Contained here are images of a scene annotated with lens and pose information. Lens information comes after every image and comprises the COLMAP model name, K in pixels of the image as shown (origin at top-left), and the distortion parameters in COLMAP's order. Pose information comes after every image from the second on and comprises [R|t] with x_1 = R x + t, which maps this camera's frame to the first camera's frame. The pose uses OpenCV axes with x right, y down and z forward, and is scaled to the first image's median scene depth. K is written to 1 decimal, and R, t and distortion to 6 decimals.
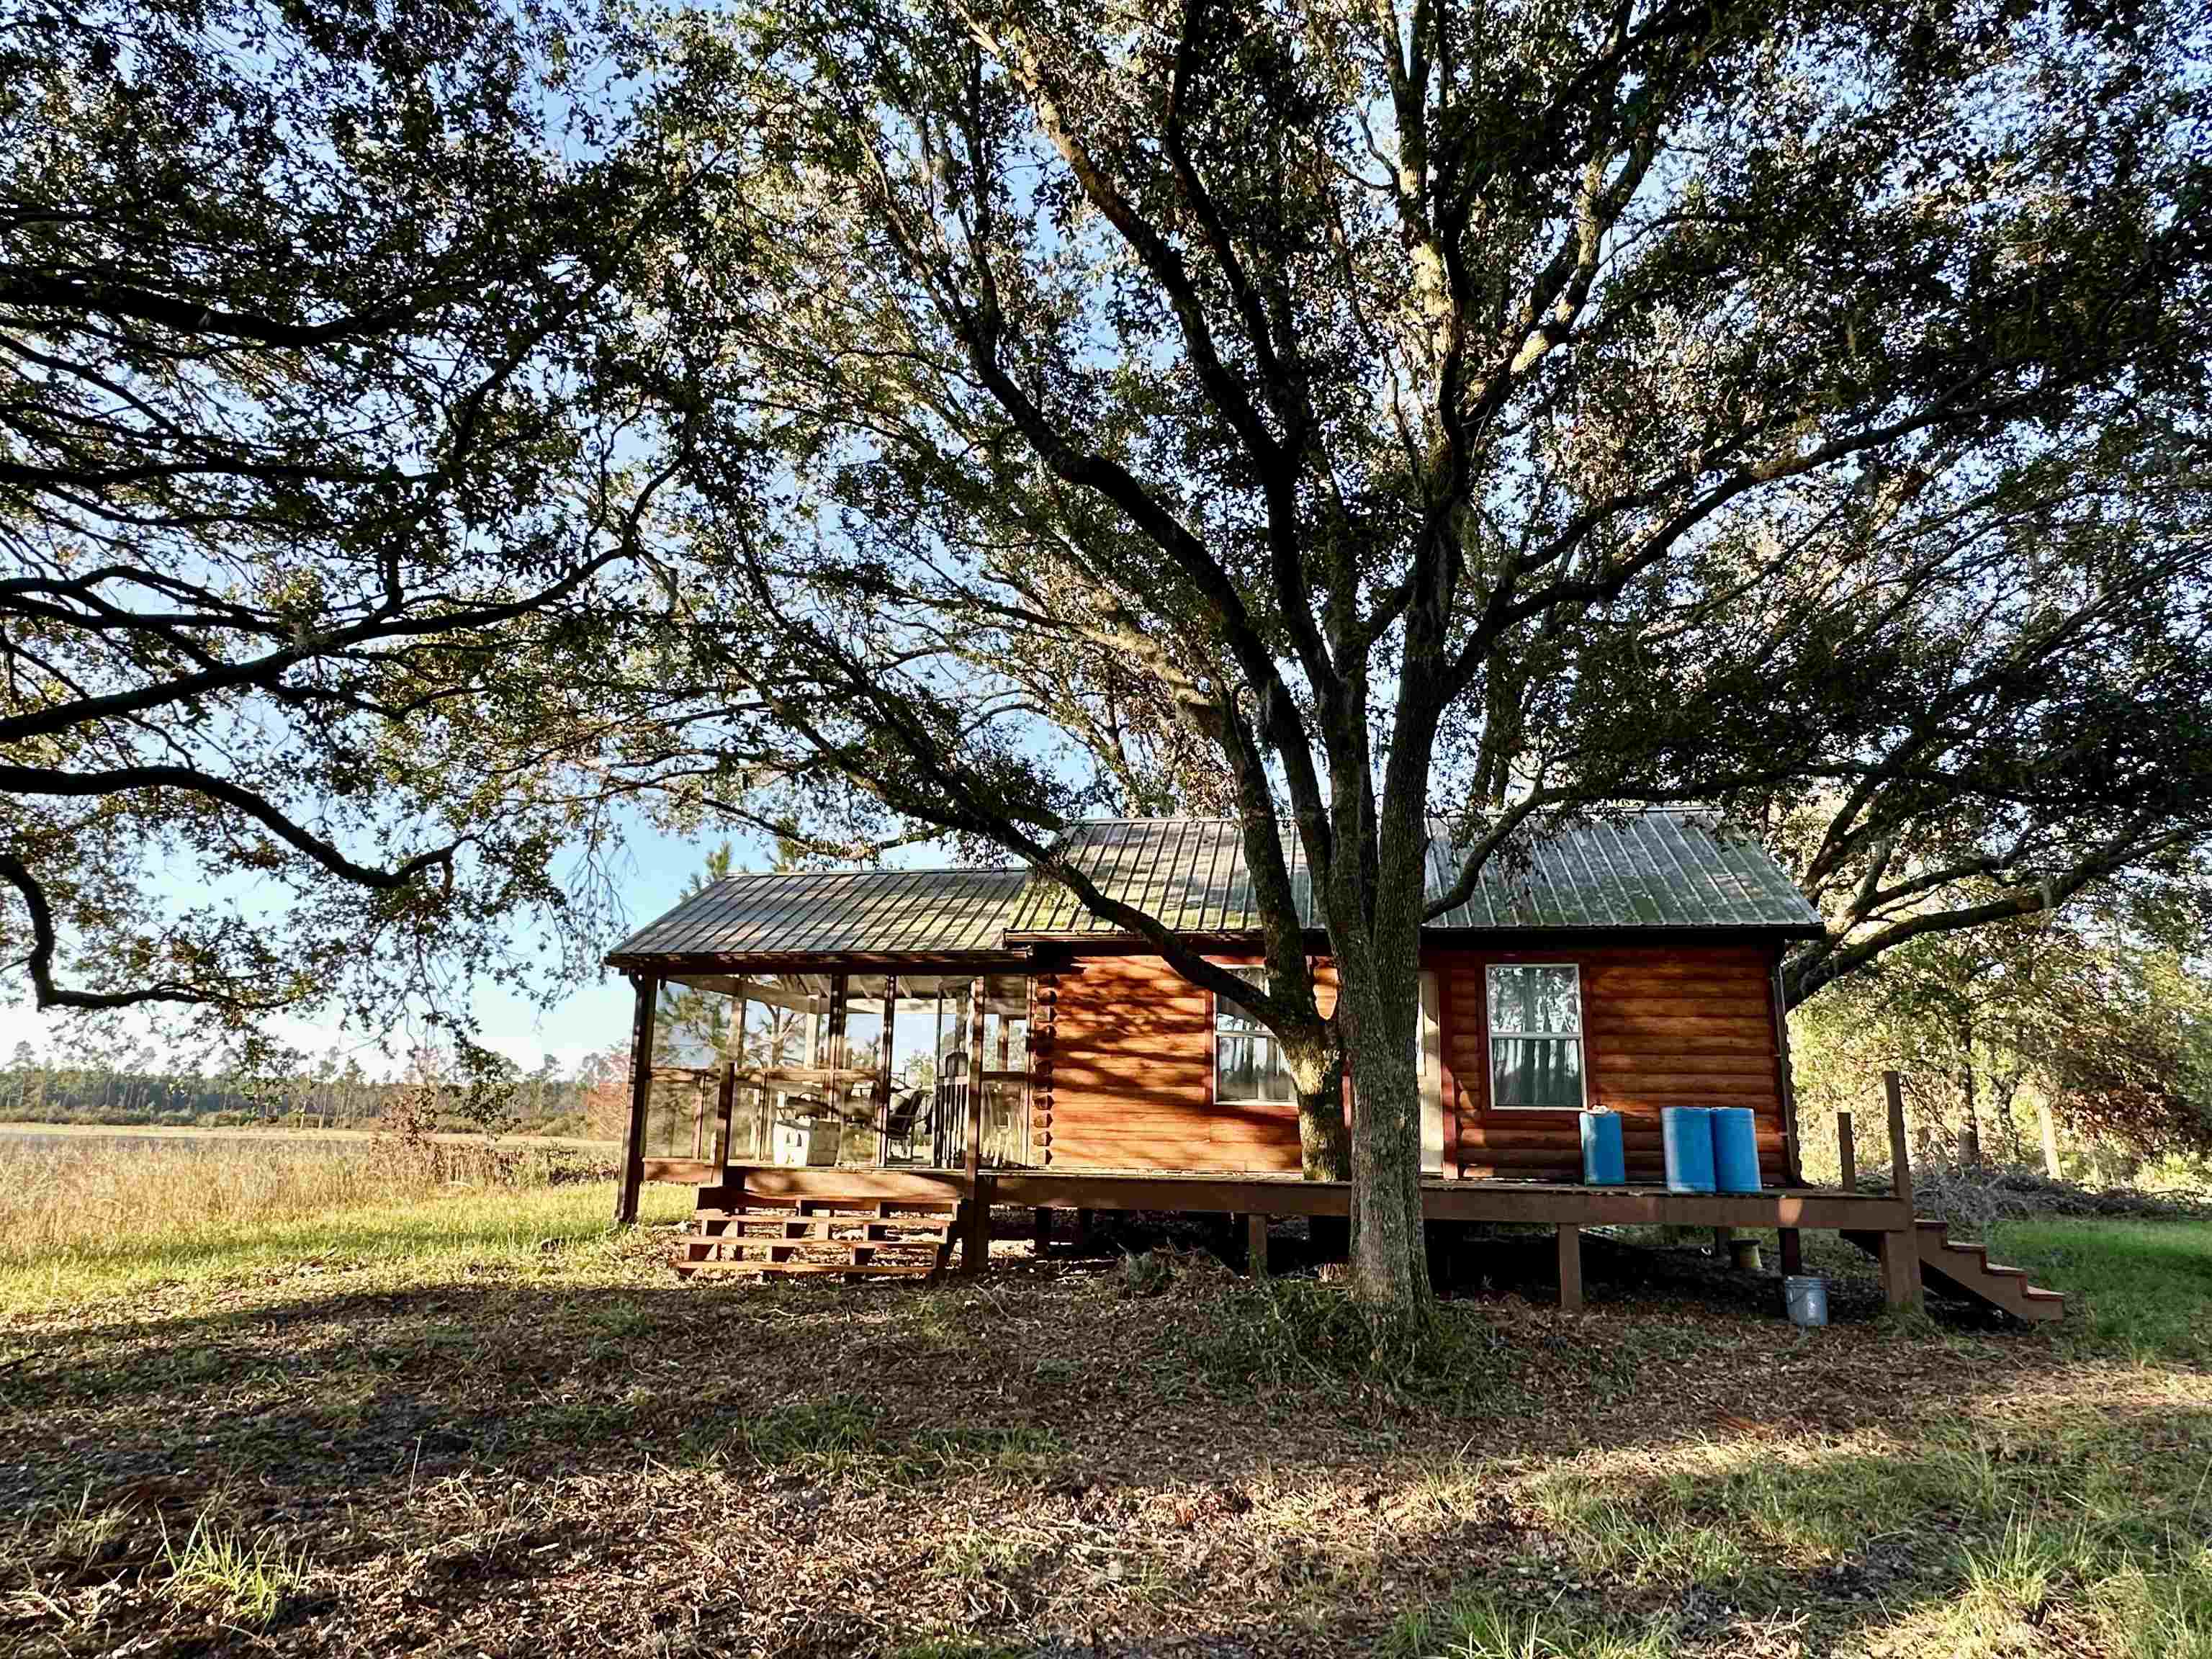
lens RADIAL K [[1364.7, 0, 1106.0], [0, 1364.7, 829.5], [0, 0, 1]] dist [-0.001197, -0.000079]
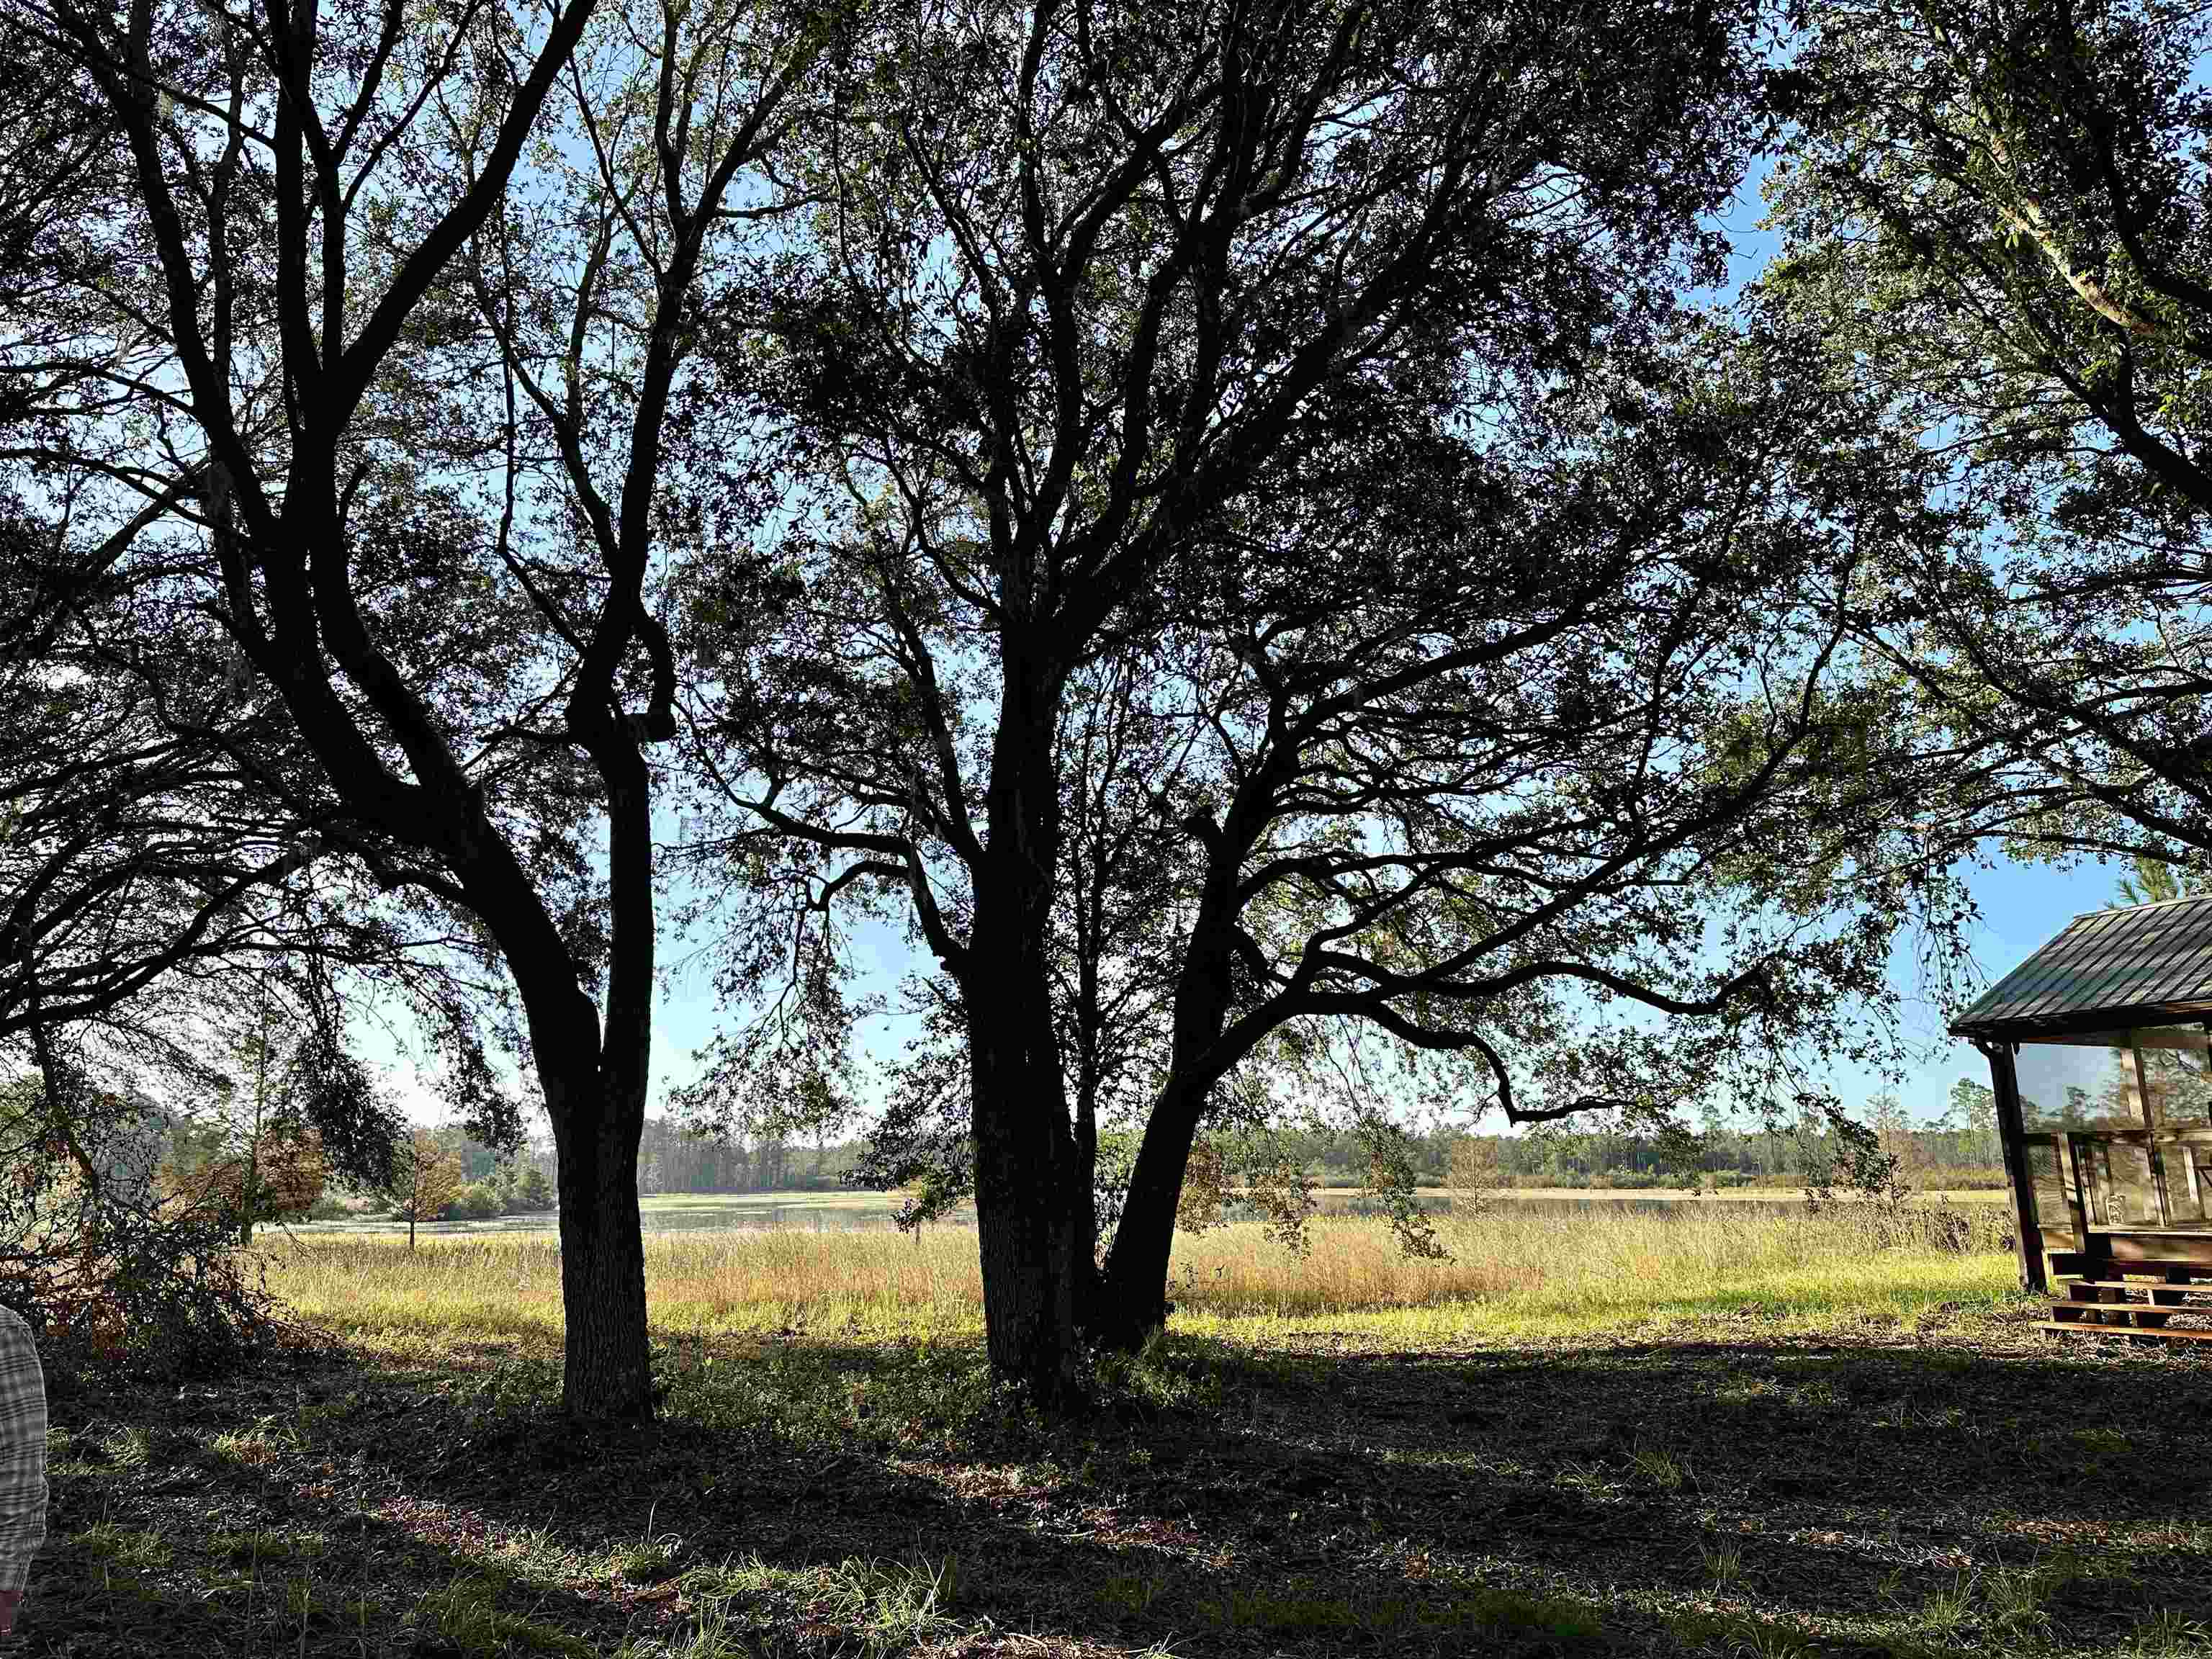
lens RADIAL K [[1556.3, 0, 1106.0], [0, 1556.3, 829.5], [0, 0, 1]] dist [-0.000924, -0.000382]
pose [[0.598224, -0.198782, -0.776282, 0.197107], [0.191162, 0.976176, -0.102653, -0.054999], [0.778193, -0.086986, 0.621972, -0.215707]]
